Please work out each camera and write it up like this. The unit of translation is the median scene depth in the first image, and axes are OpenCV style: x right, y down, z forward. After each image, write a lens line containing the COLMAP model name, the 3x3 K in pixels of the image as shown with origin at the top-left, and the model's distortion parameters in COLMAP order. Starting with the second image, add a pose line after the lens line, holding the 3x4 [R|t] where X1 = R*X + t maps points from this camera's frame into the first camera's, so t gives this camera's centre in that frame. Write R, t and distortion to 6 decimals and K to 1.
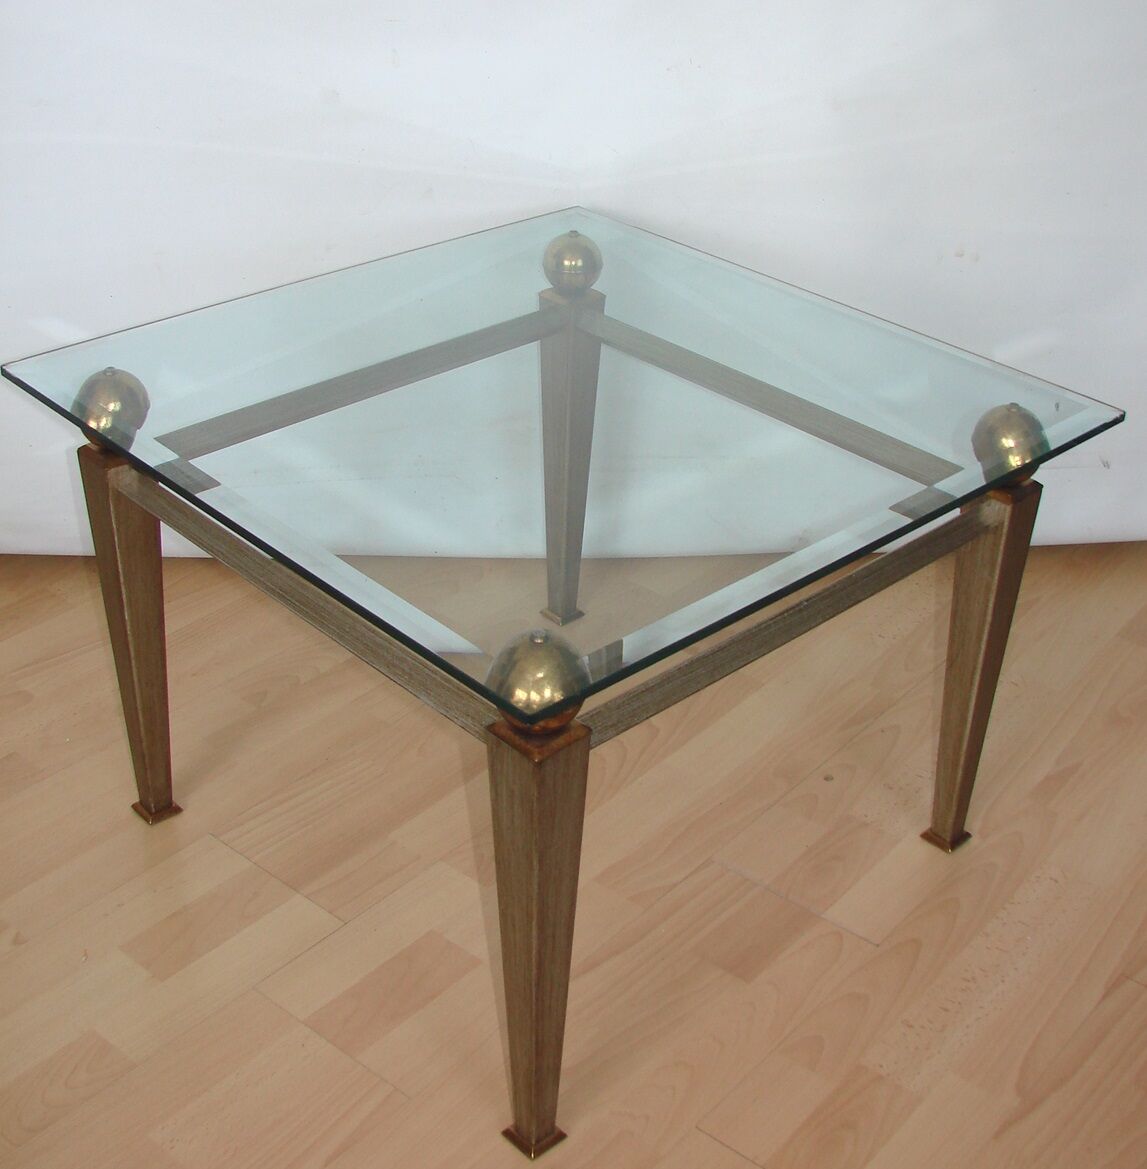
lens RADIAL K [[1706.0, 0, 573.5], [0, 1706.0, 584.5], [0, 0, 1]] dist [-0.064569, -0.157380]
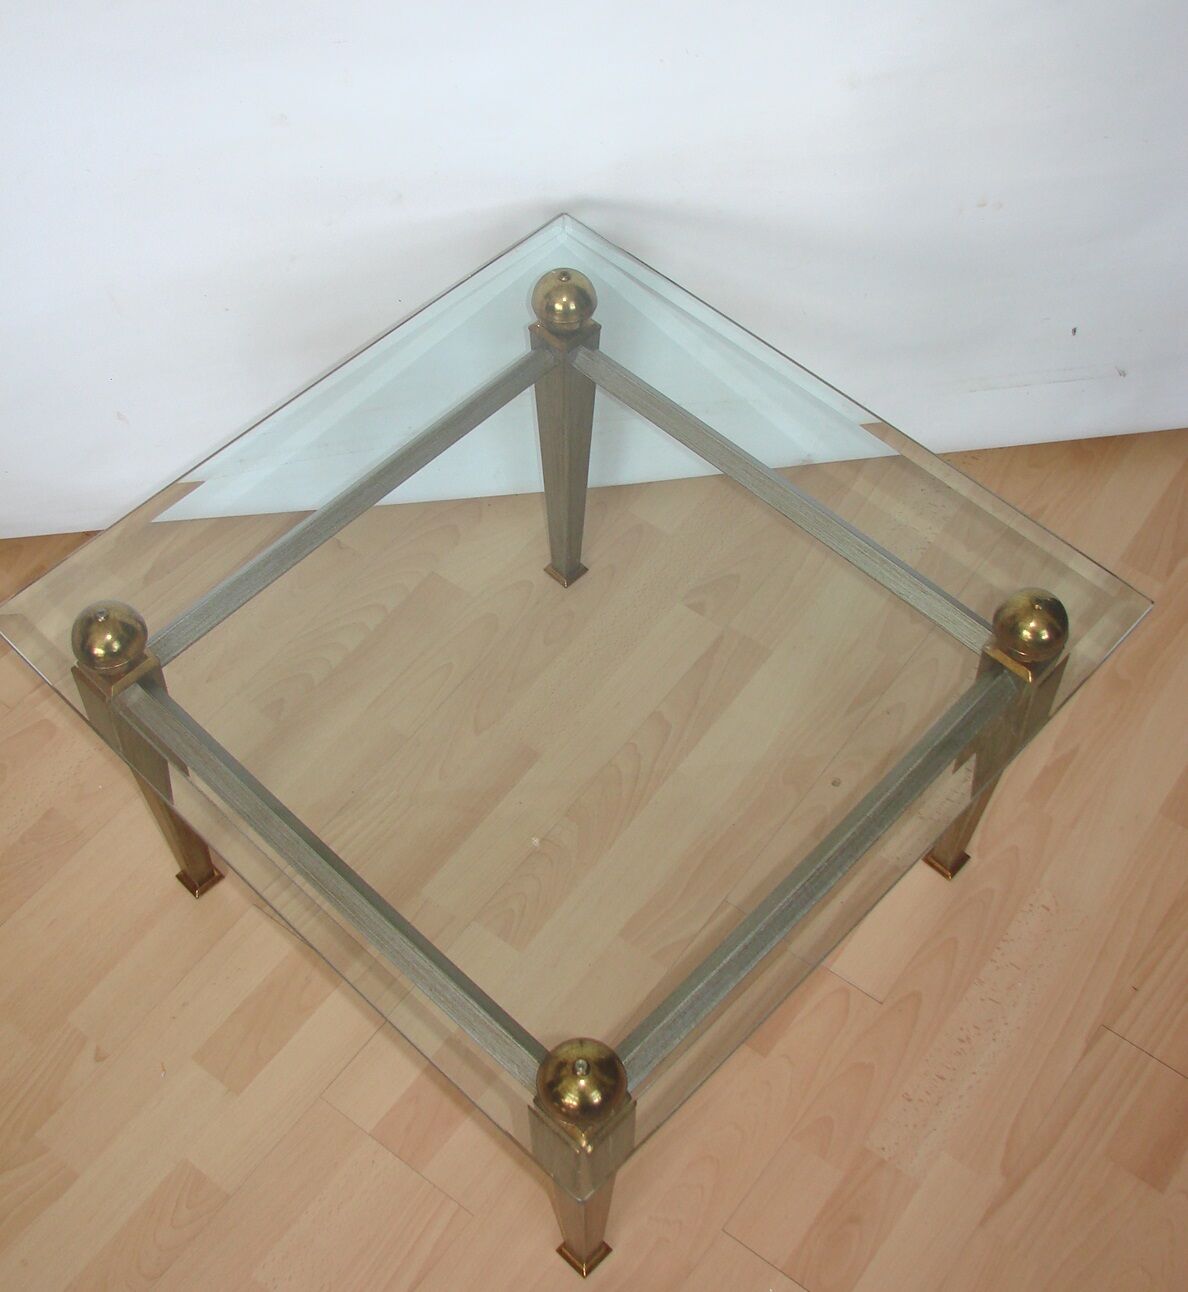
lens RADIAL K [[1709.1, 0, 566.7], [0, 1709.1, 645.5], [0, 0, 1]] dist [-0.112607, 0.049589]
pose [[0.998467, -0.055271, -0.002830, -0.008082], [0.051597, 0.911179, 0.408768, -0.464762], [-0.020014, -0.408287, 0.912634, 0.101199]]
